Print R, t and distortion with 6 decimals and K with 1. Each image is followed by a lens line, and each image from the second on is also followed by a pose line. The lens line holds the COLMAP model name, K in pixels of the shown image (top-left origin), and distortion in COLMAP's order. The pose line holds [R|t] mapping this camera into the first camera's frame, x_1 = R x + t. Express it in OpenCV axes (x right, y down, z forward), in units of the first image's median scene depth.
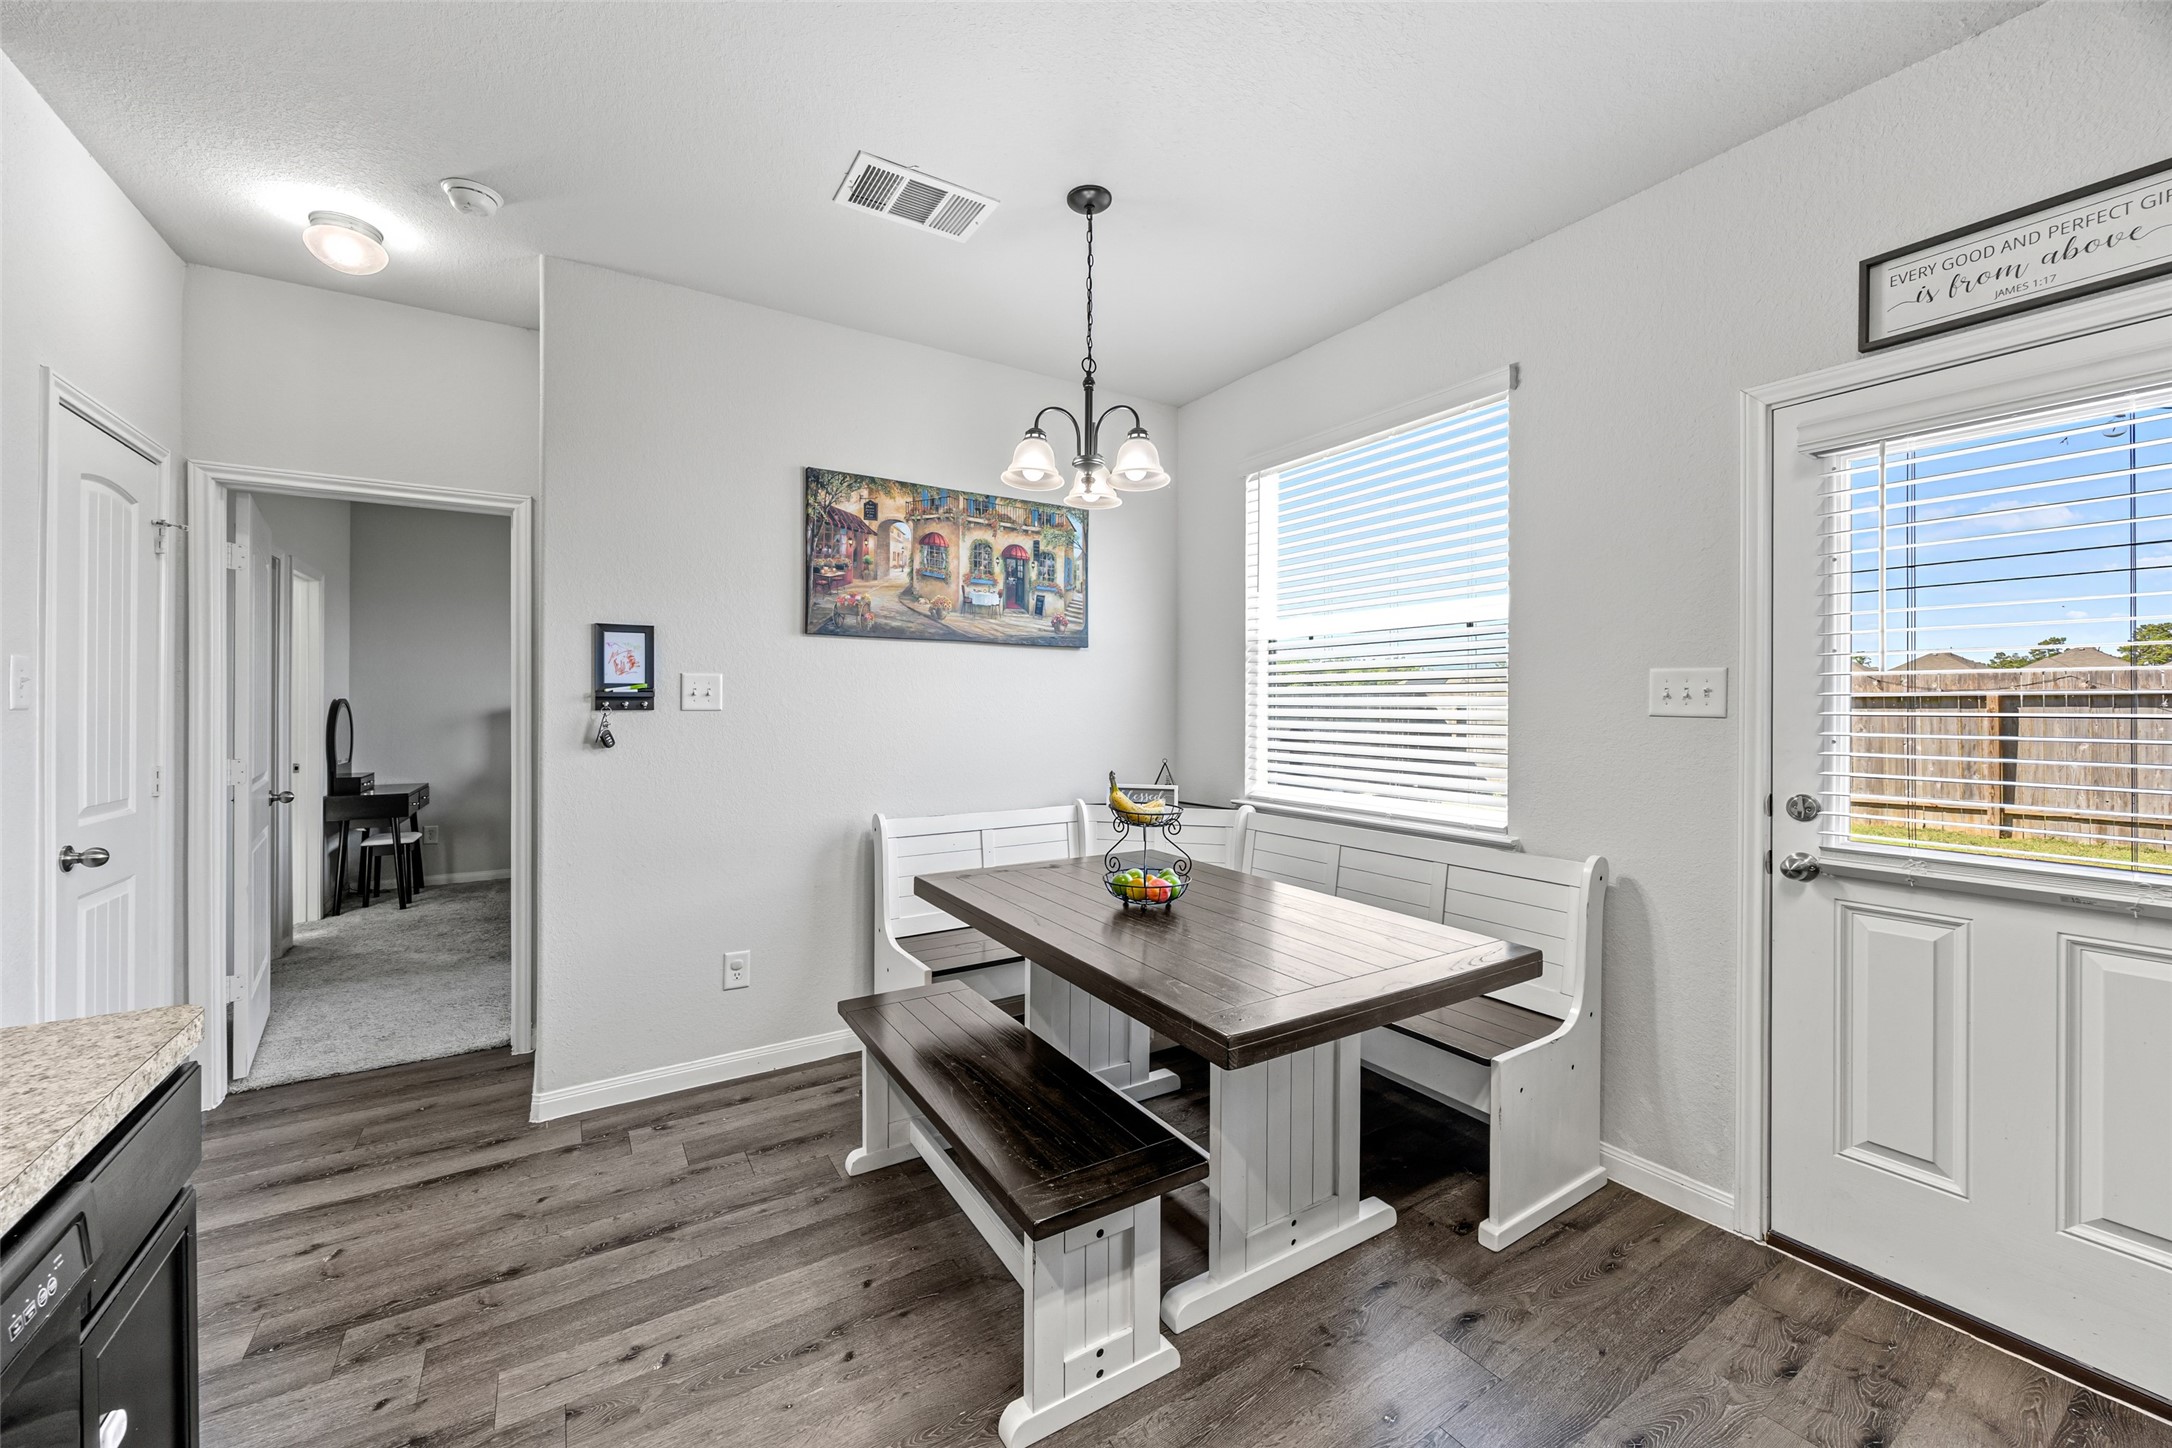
lens RADIAL K [[830.0, 0, 1075.1], [0, 830.0, 704.9], [0, 0, 1]] dist [-0.005120, 0.000796]
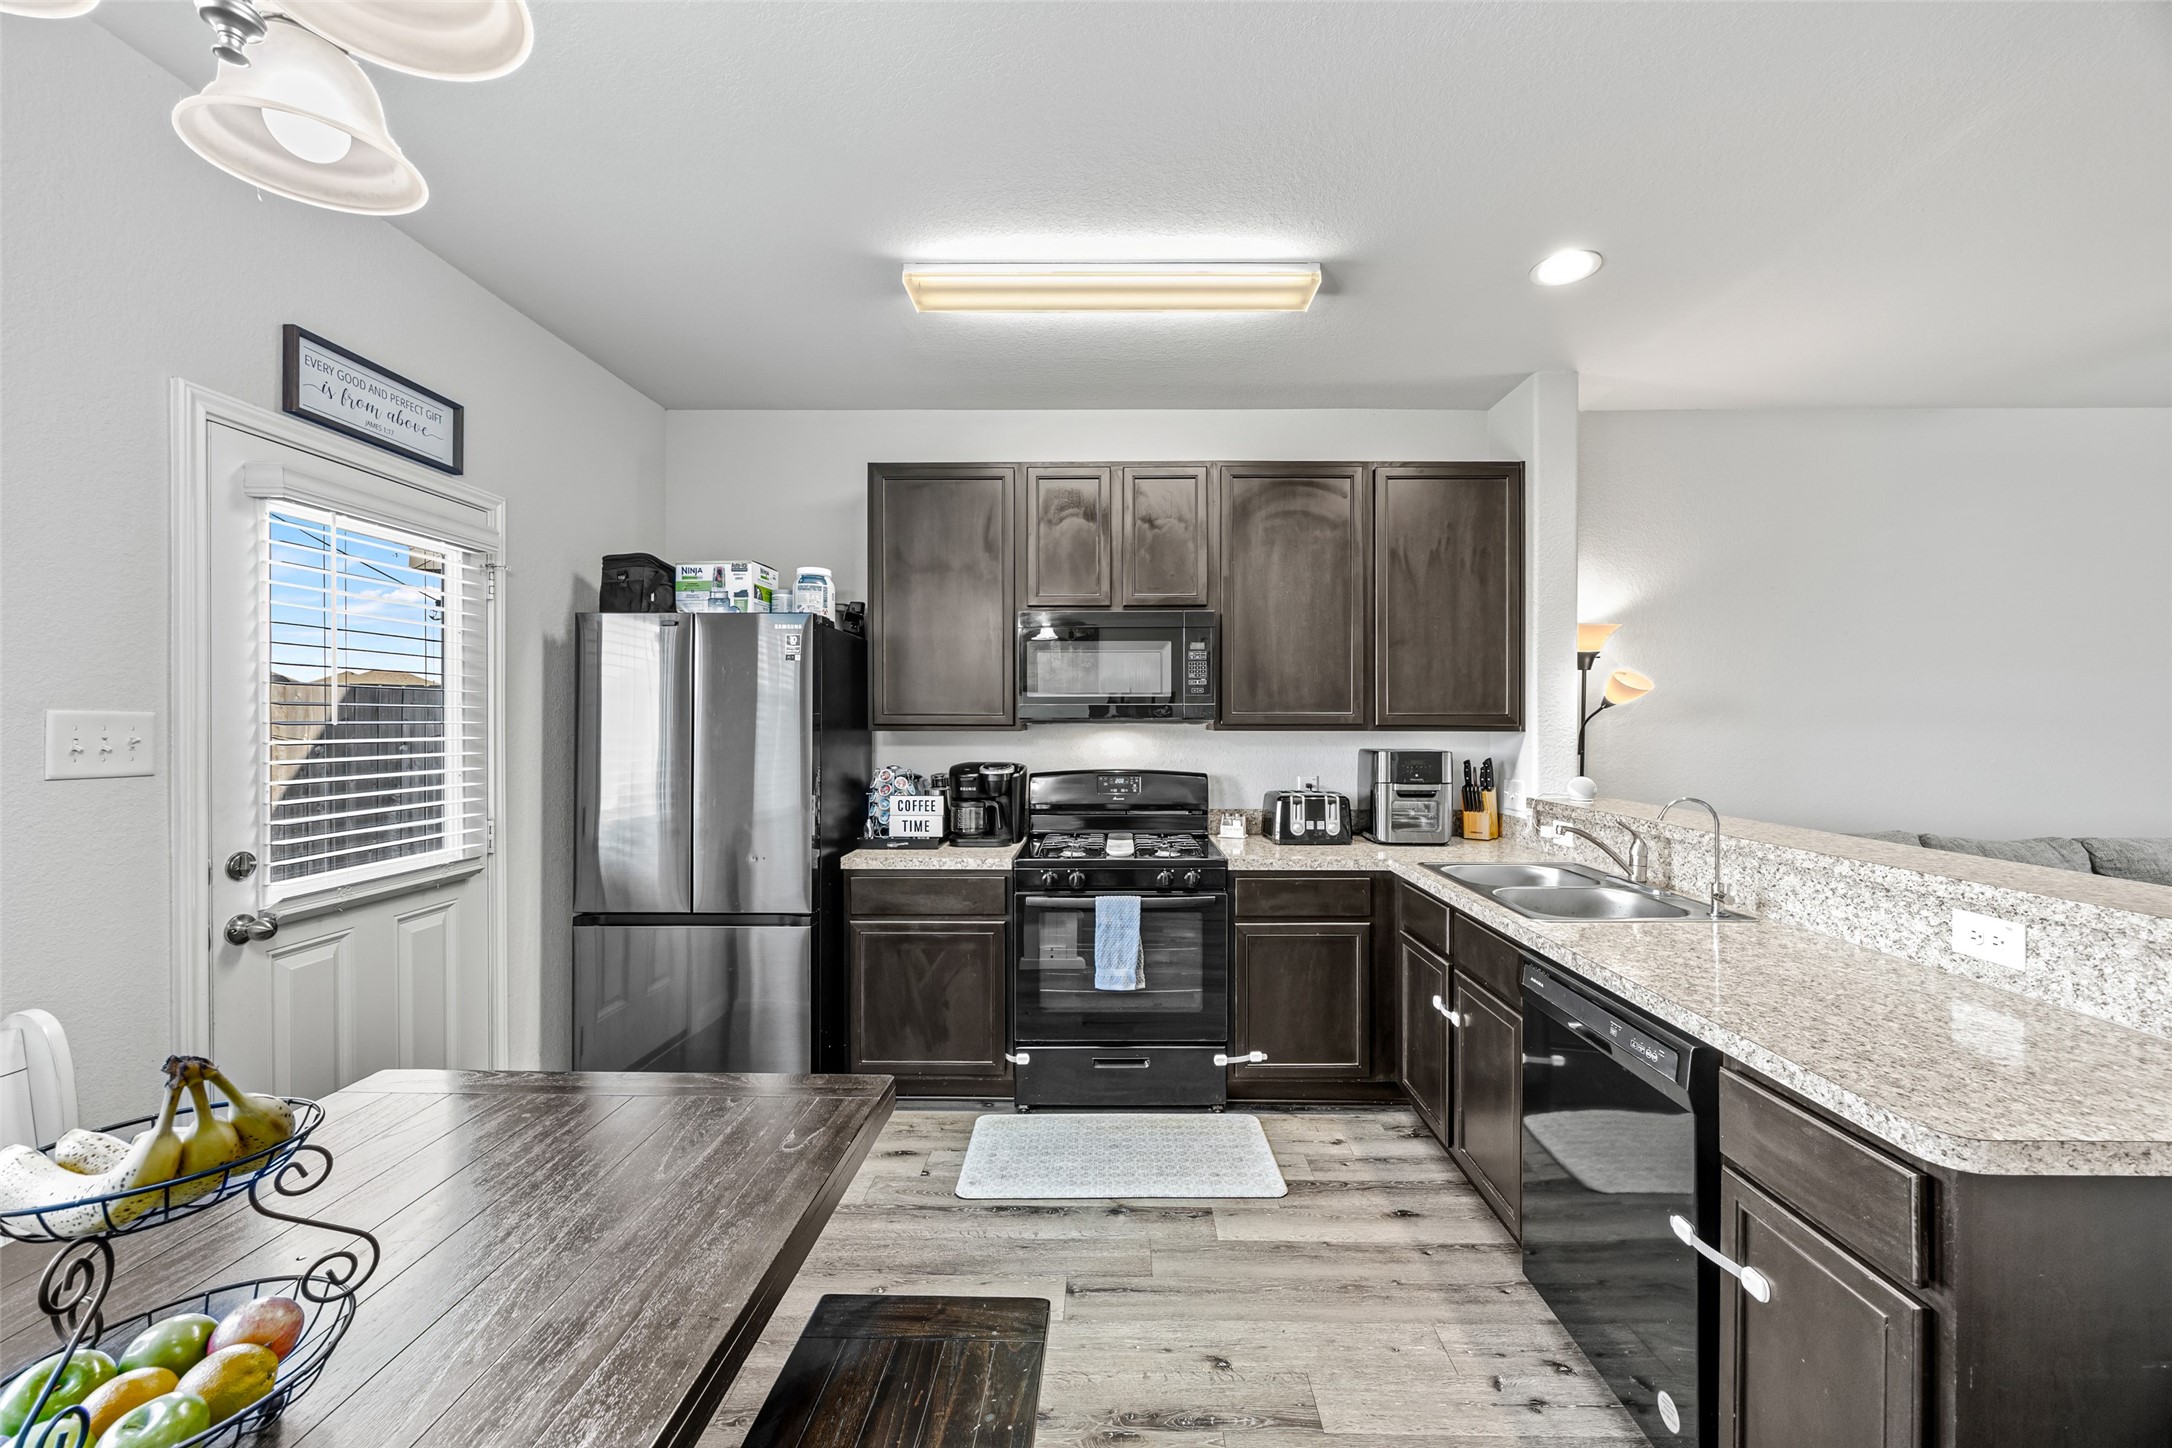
lens RADIAL K [[830.0, 0, 1100.6], [0, 830.0, 722.8], [0, 0, 1]] dist [-0.005120, 0.000796]
pose [[-0.836680, -0.004562, 0.547674, -0.392654], [-0.001532, 0.999981, 0.005989, -0.039570], [-0.547691, 0.004172, -0.836671, 1.117018]]
